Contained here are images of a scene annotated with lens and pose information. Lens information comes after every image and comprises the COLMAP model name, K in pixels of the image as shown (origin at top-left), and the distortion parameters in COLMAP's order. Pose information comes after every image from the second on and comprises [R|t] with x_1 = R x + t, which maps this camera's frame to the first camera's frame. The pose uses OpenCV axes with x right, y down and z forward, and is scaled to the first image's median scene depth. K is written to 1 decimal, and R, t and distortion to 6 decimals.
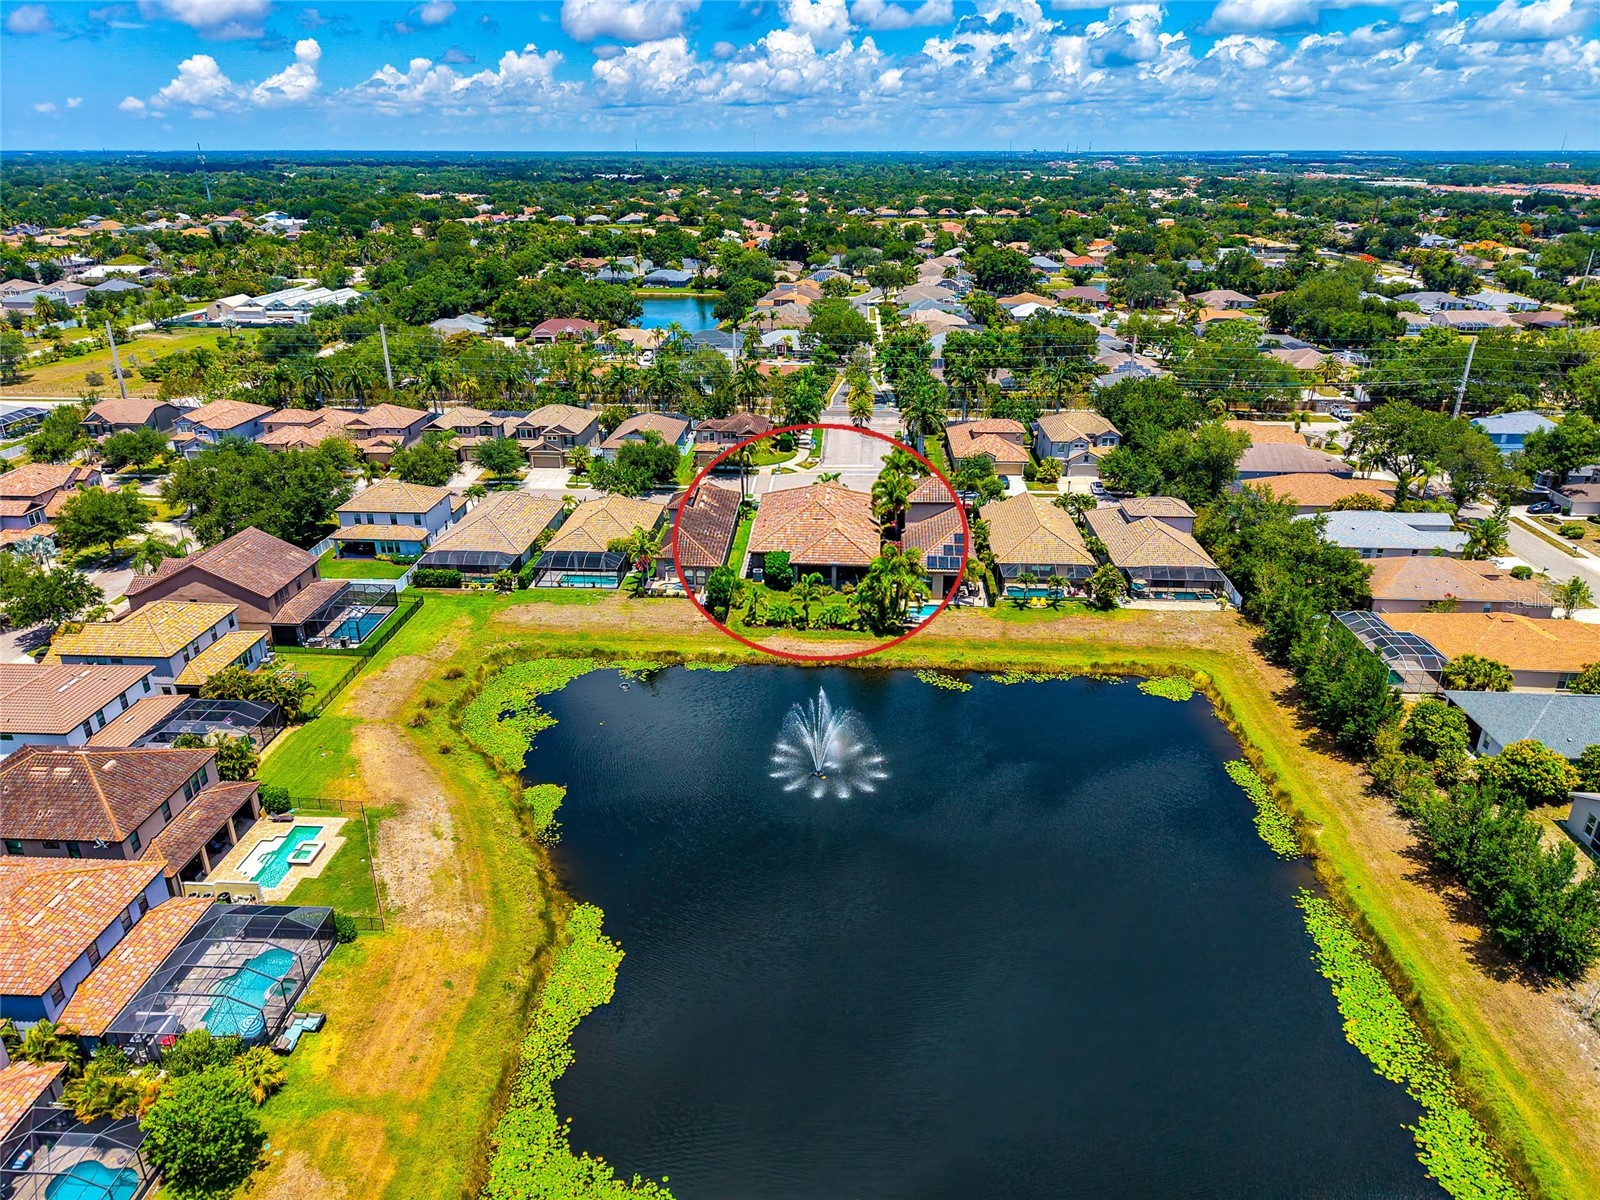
lens RADIAL K [[1104.4, 0, 800.0], [0, 1104.4, 600.0], [0, 0, 1]] dist [-0.001602, -0.001355]
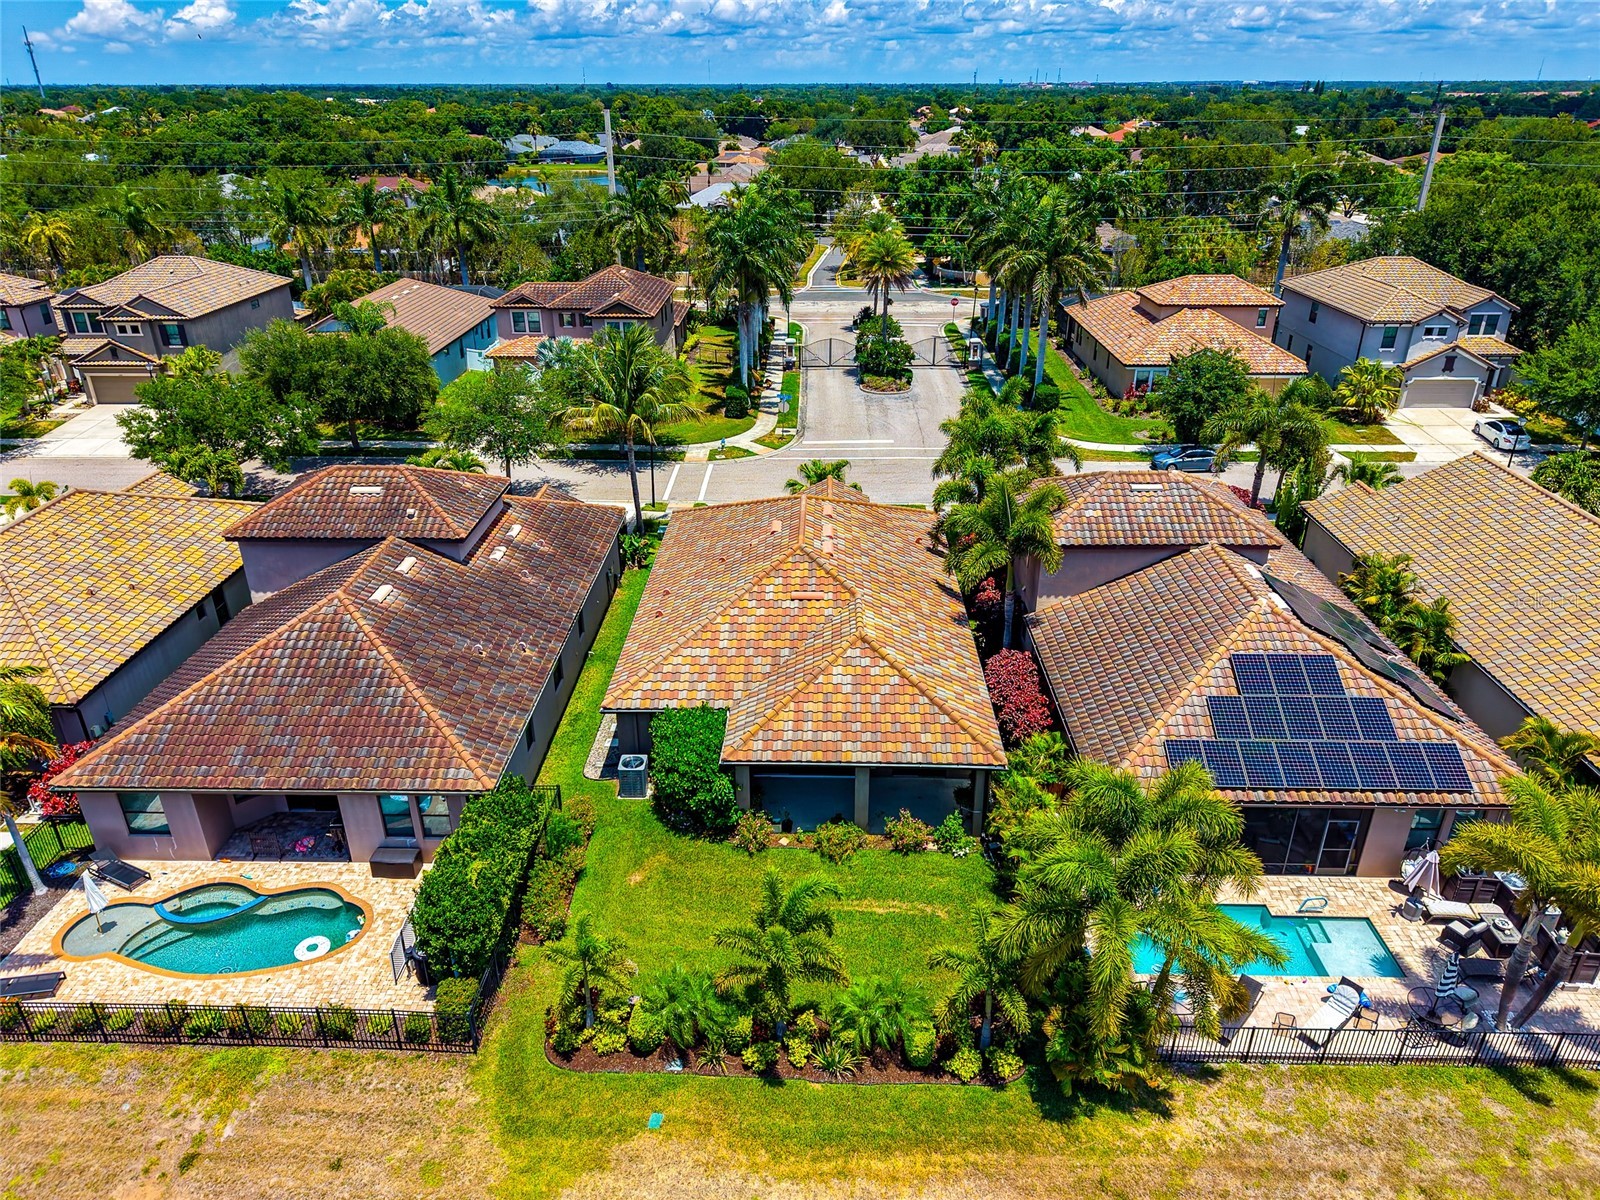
lens RADIAL K [[1104.4, 0, 800.0], [0, 1104.4, 600.0], [0, 0, 1]] dist [-0.001602, -0.001355]
pose [[0.999449, -0.016424, 0.028834, 0.007915], [0.015097, 0.998842, 0.045679, -0.062890], [-0.029551, -0.045218, 0.998540, 0.593125]]
